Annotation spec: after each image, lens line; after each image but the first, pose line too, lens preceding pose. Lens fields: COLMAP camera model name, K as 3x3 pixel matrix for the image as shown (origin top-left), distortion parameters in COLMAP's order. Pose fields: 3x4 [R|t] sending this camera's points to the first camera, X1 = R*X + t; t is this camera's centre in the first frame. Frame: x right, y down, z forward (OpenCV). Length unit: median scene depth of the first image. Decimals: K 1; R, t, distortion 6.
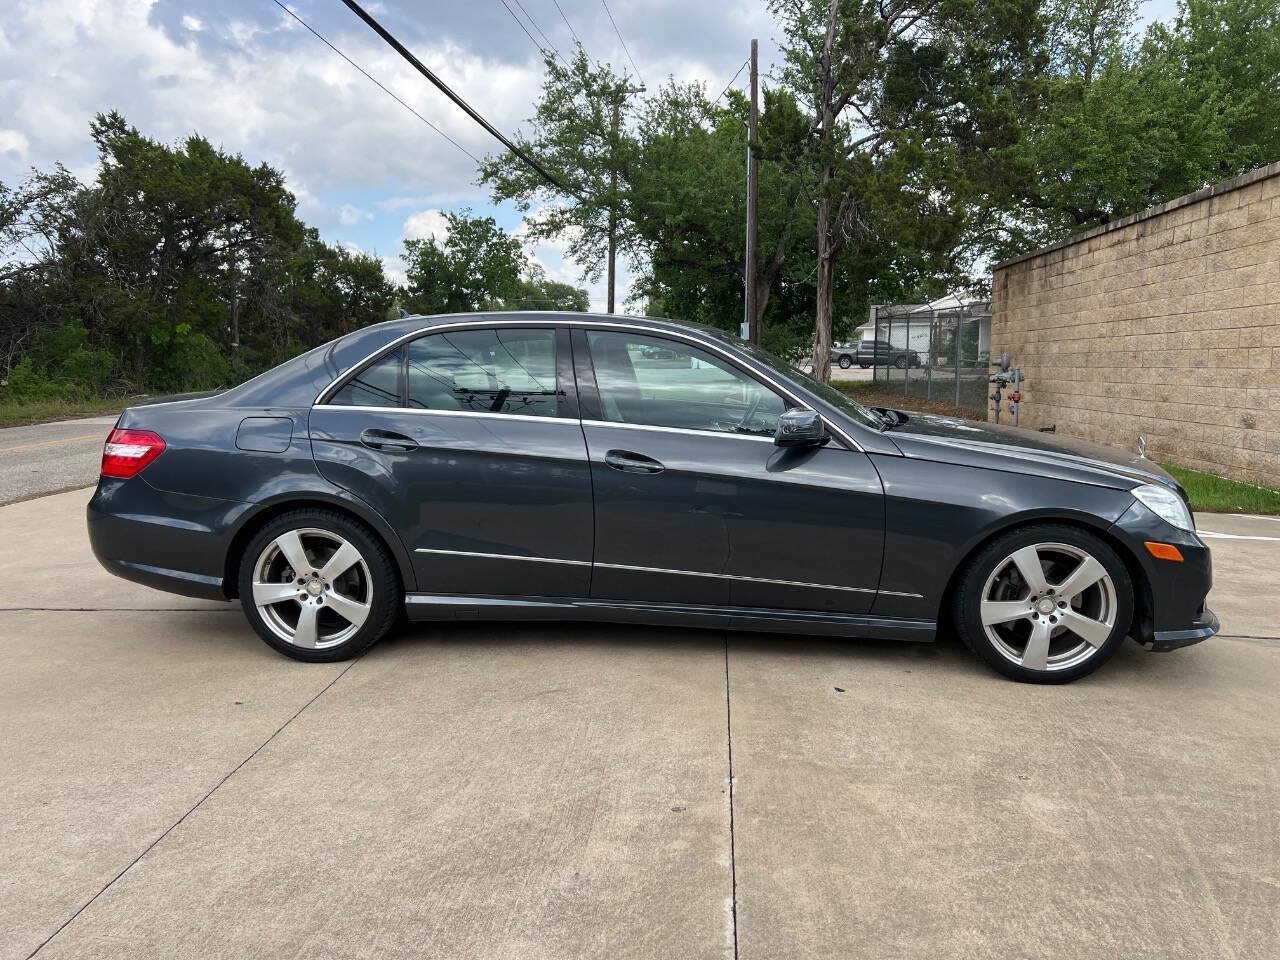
lens RADIAL K [[959.9, 0, 640.6], [0, 959.9, 481.6], [0, 0, 1]] dist [0.047719, -0.051732]
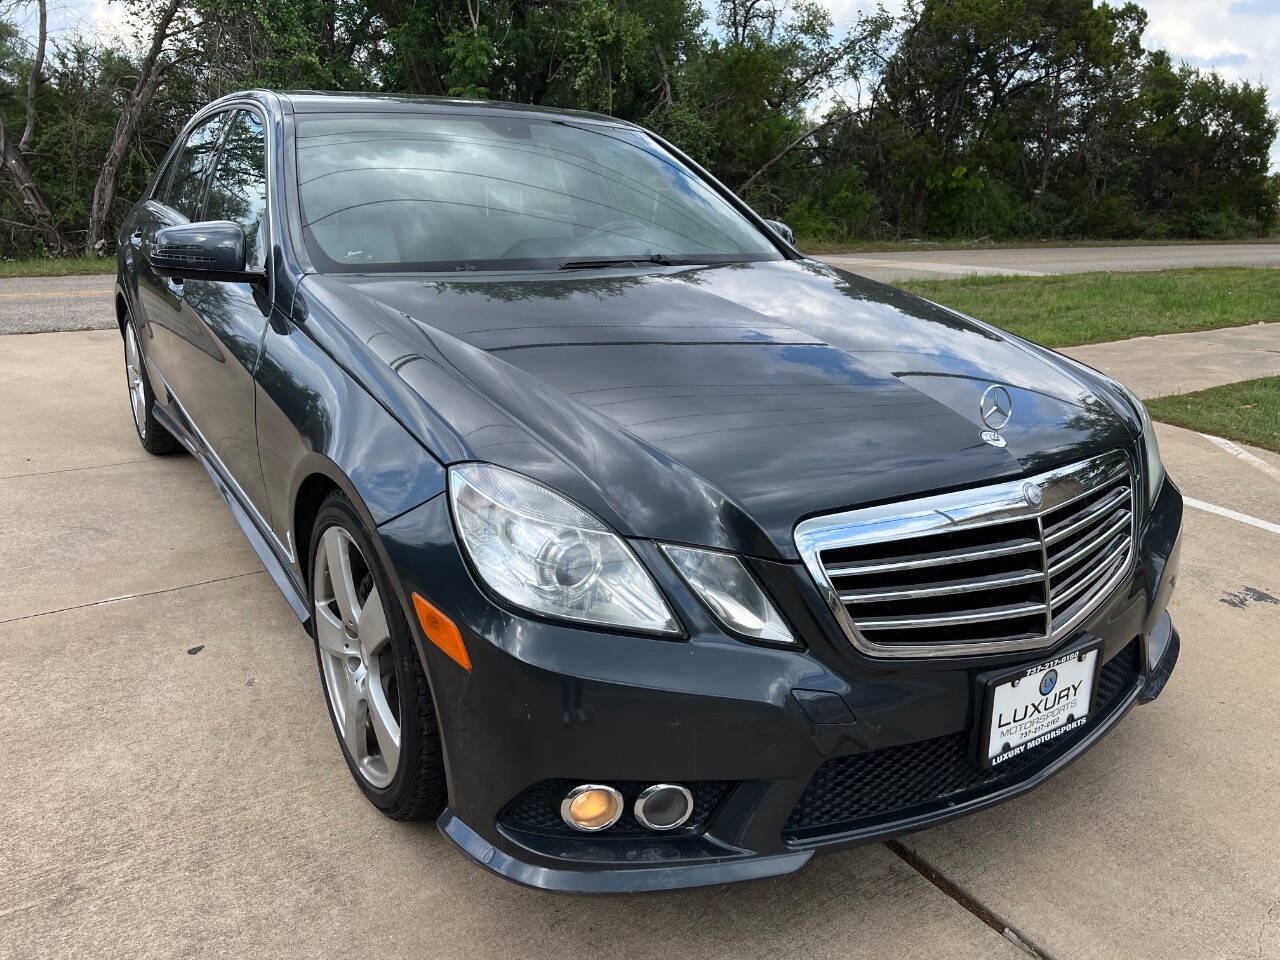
lens RADIAL K [[959.9, 0, 630.1], [0, 959.9, 488.0], [0, 0, 1]] dist [0.047719, -0.051732]
pose [[0.617568, 0.252930, -0.744739, 0.213069], [-0.139110, 0.967080, 0.213086, -0.019707], [0.774117, -0.027995, 0.632423, 0.198143]]
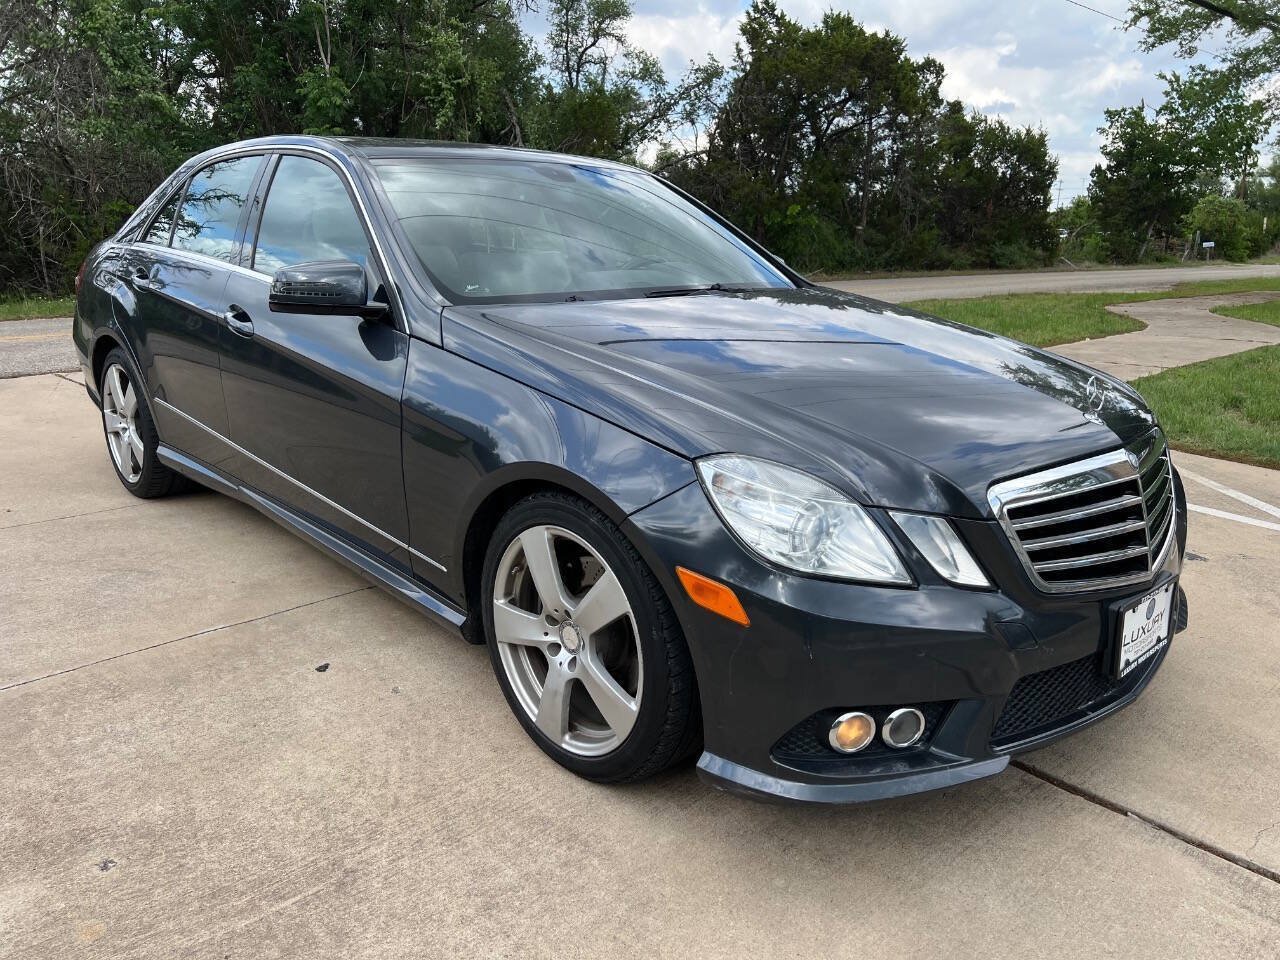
lens RADIAL K [[959.9, 0, 636.6], [0, 959.9, 486.2], [0, 0, 1]] dist [0.047719, -0.051732]
pose [[0.748814, 0.186534, -0.635990, 0.196179], [-0.113610, 0.981501, 0.154107, -0.011914], [0.652971, -0.043143, 0.756153, 0.152191]]
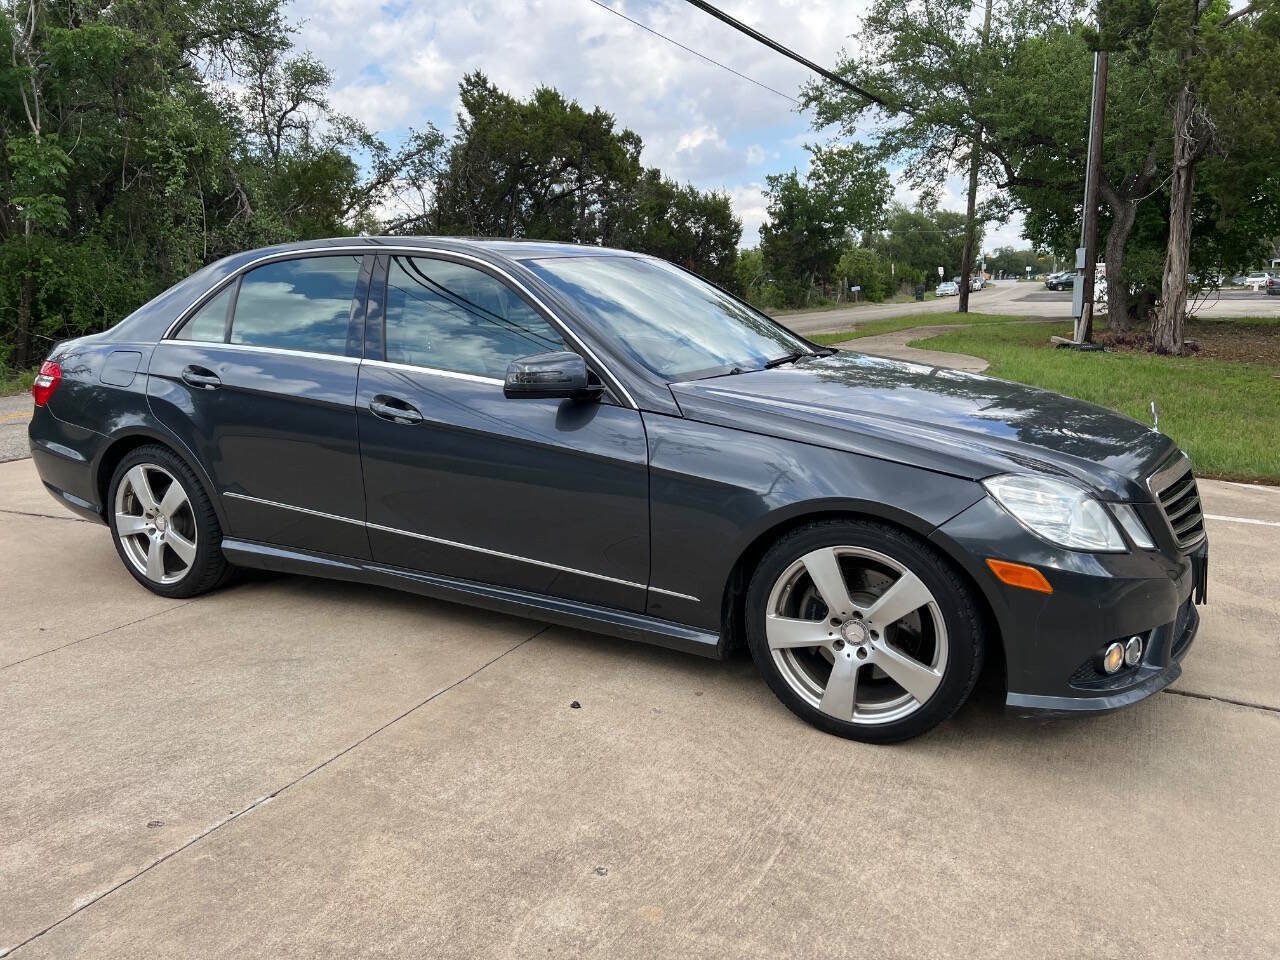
lens RADIAL K [[959.9, 0, 647.7], [0, 959.9, 472.4], [0, 0, 1]] dist [0.047719, -0.051732]
pose [[0.922303, 0.062137, -0.381439, 0.135453], [-0.041455, 0.997202, 0.062210, -0.006921], [0.384237, -0.041564, 0.922298, 0.072813]]
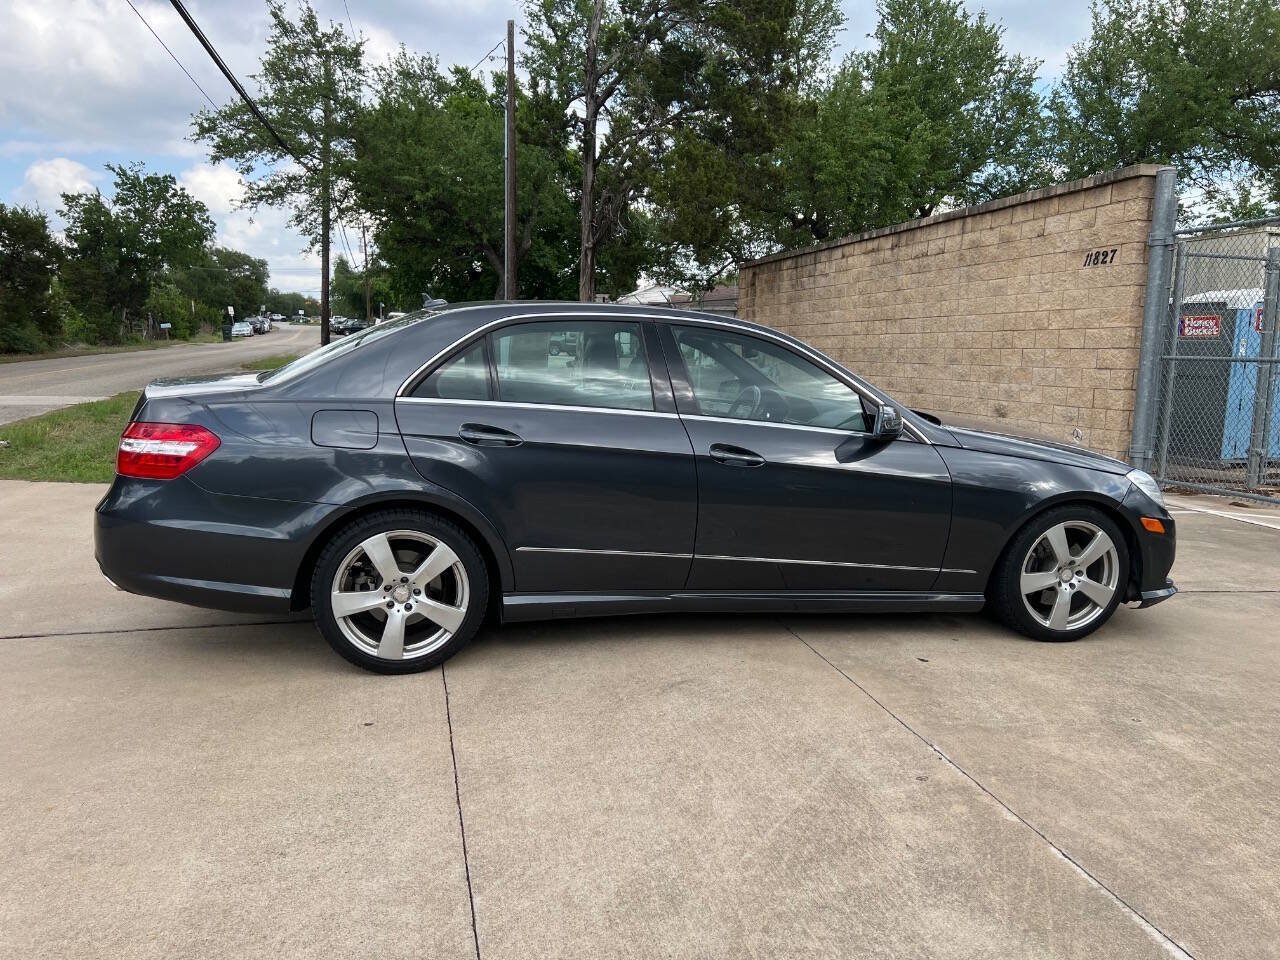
lens RADIAL K [[959.9, 0, 635.1], [0, 959.9, 485.6], [0, 0, 1]] dist [0.047719, -0.051732]
pose [[0.949857, -0.020632, 0.312005, -0.109932], [0.013904, 0.999621, 0.023773, -0.003593], [-0.312377, -0.018243, 0.949783, 0.013407]]
